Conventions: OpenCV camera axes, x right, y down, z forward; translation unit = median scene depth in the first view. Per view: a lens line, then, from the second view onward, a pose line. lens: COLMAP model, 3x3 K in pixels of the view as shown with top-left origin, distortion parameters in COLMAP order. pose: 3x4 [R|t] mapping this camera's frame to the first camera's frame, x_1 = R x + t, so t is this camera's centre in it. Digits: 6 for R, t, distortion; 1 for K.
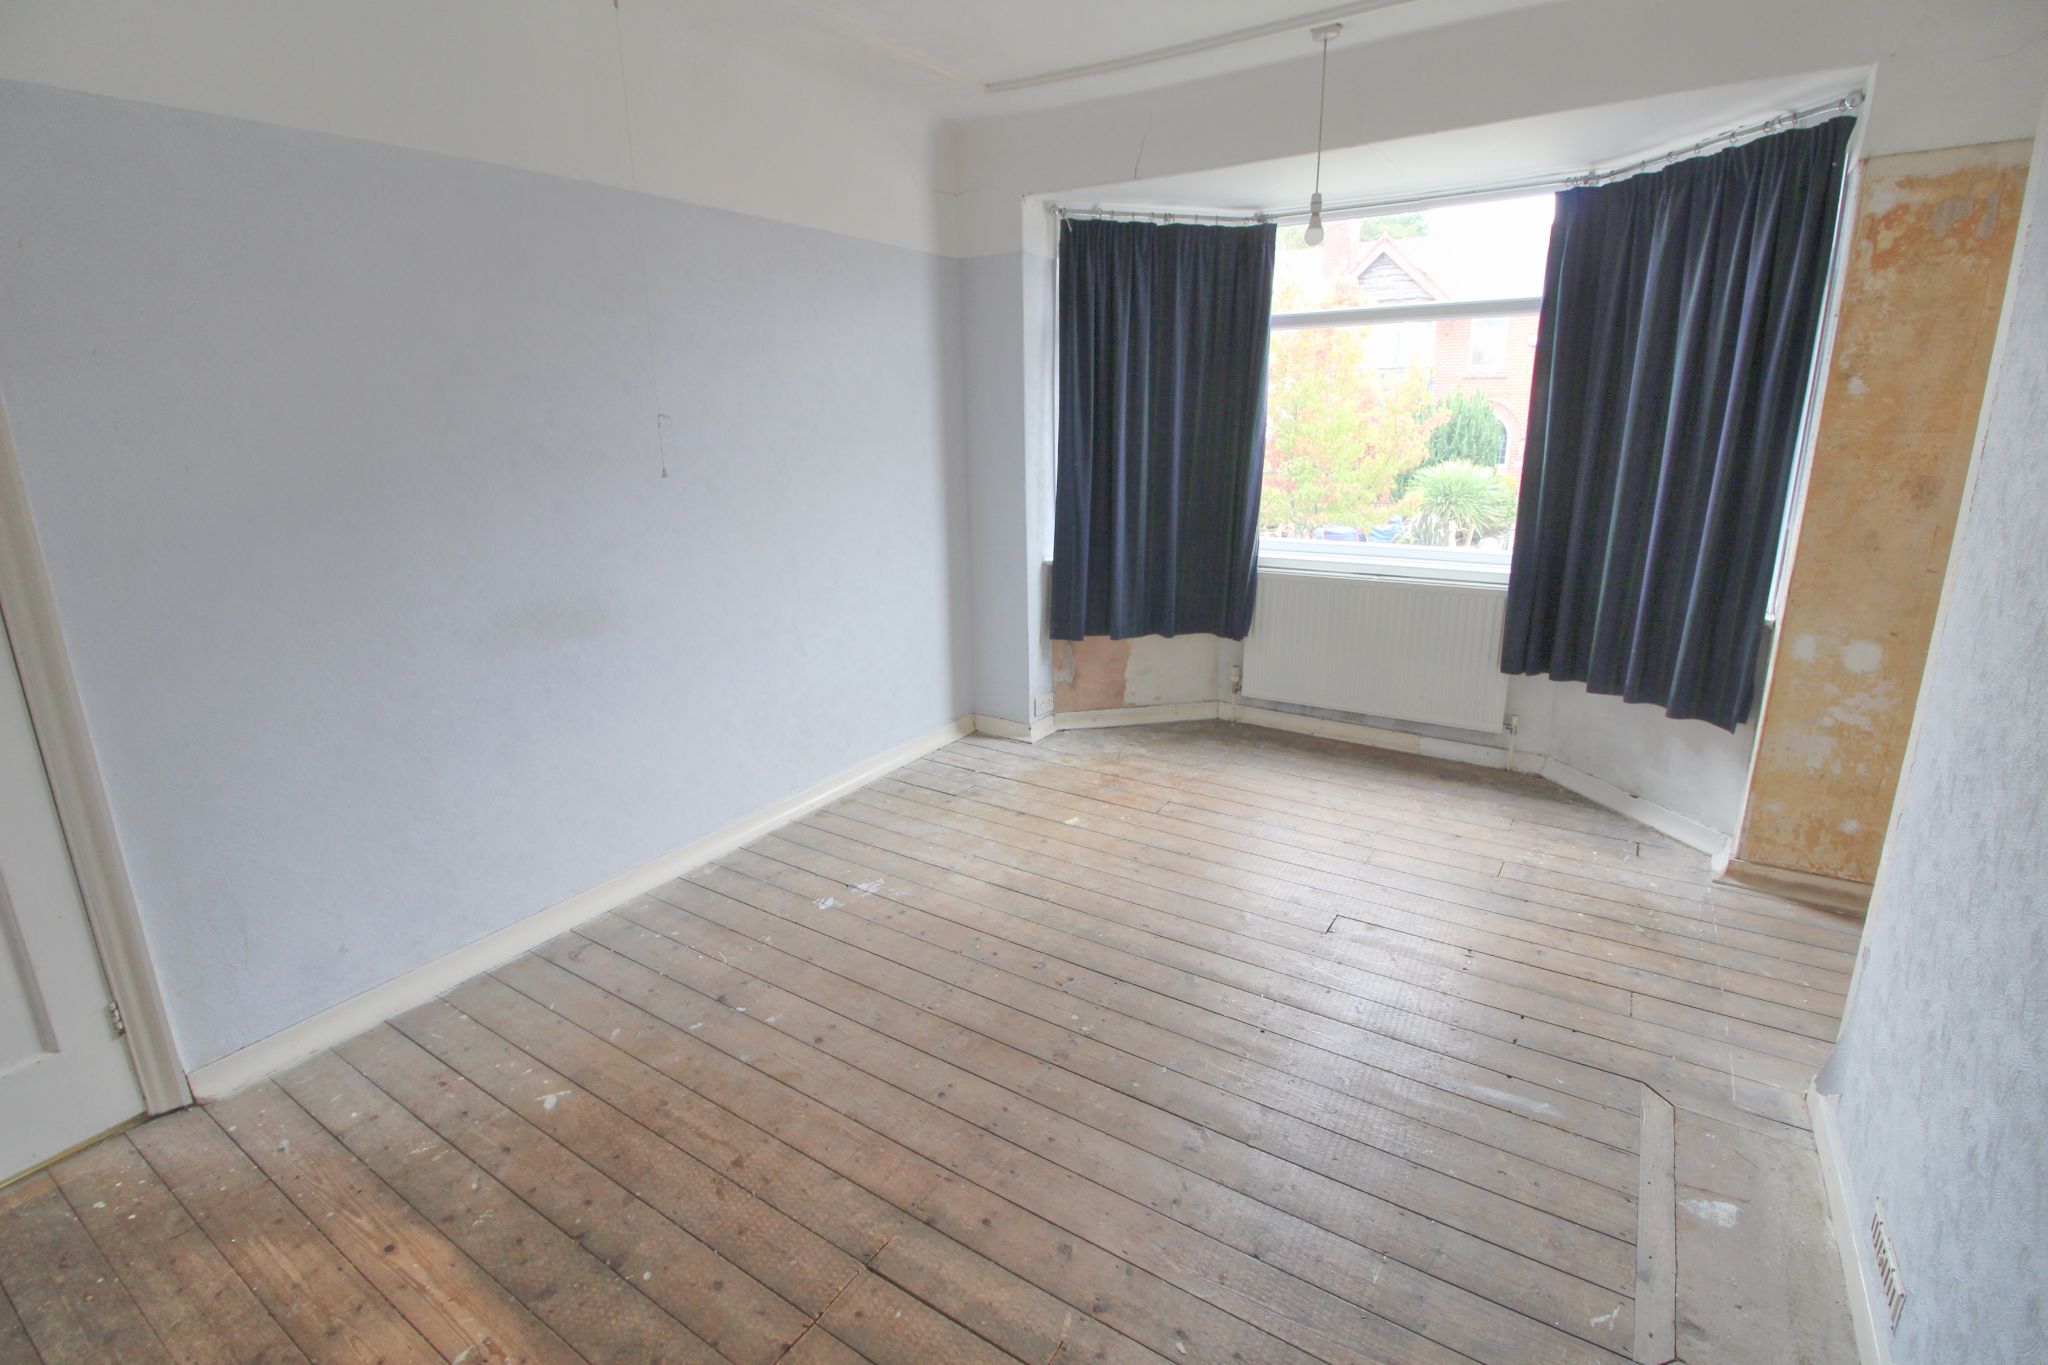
lens RADIAL K [[942.5, 0, 1017.8], [0, 942.5, 666.9], [0, 0, 1]] dist [-0.003504, -0.011631]
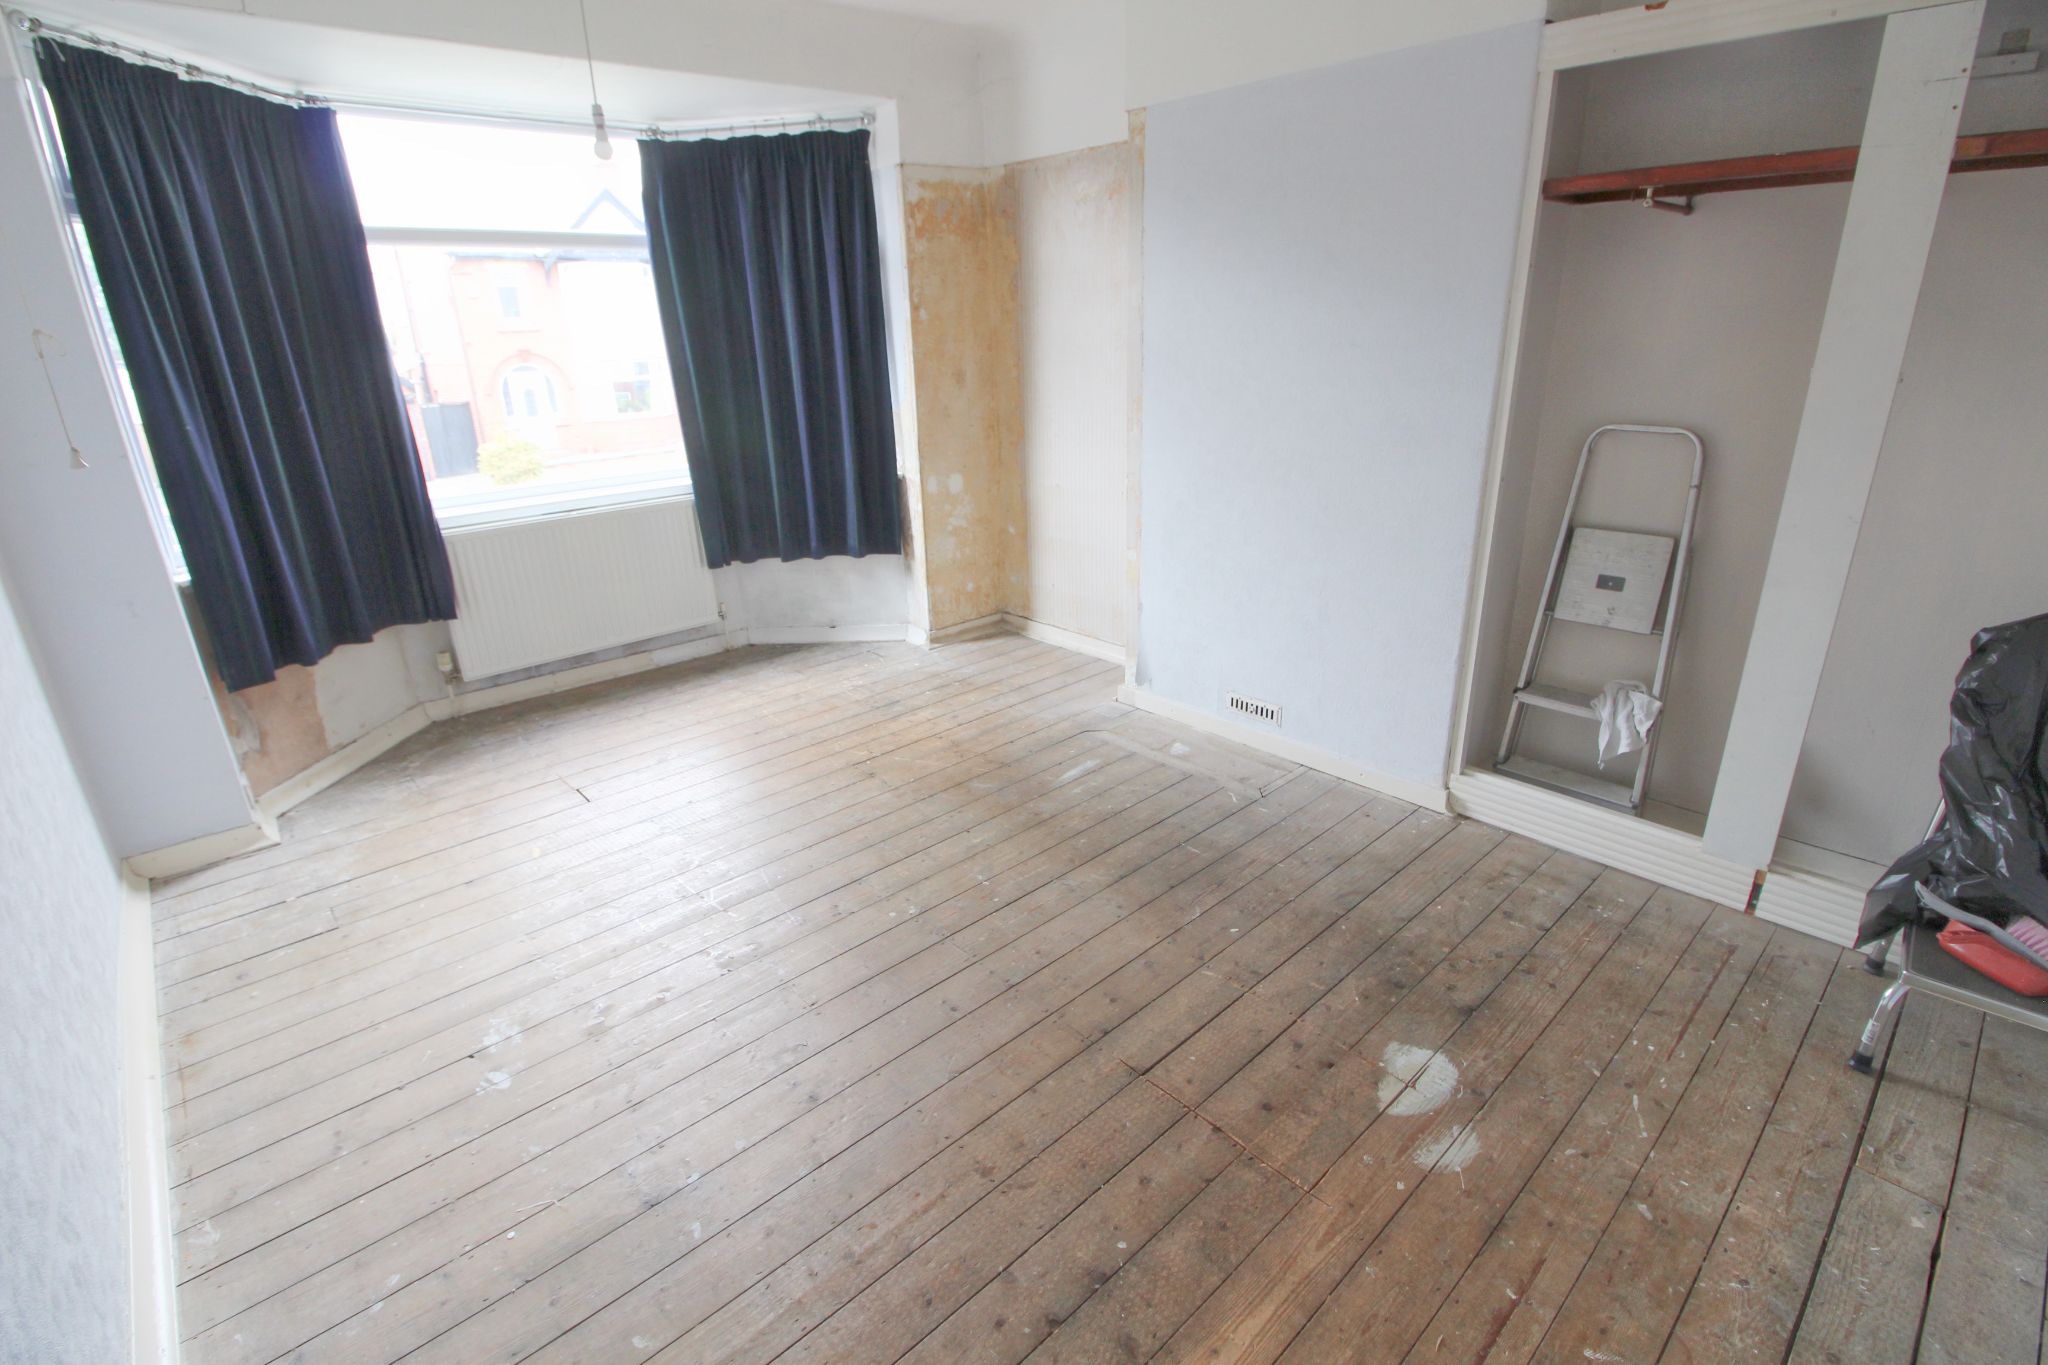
lens RADIAL K [[942.5, 0, 1004.4], [0, 942.5, 673.1], [0, 0, 1]] dist [-0.003504, -0.011631]
pose [[0.256997, -0.323114, 0.910797, -0.523477], [0.276271, 0.927684, 0.251150, -0.071289], [-0.926081, 0.187082, 0.327679, 0.331050]]
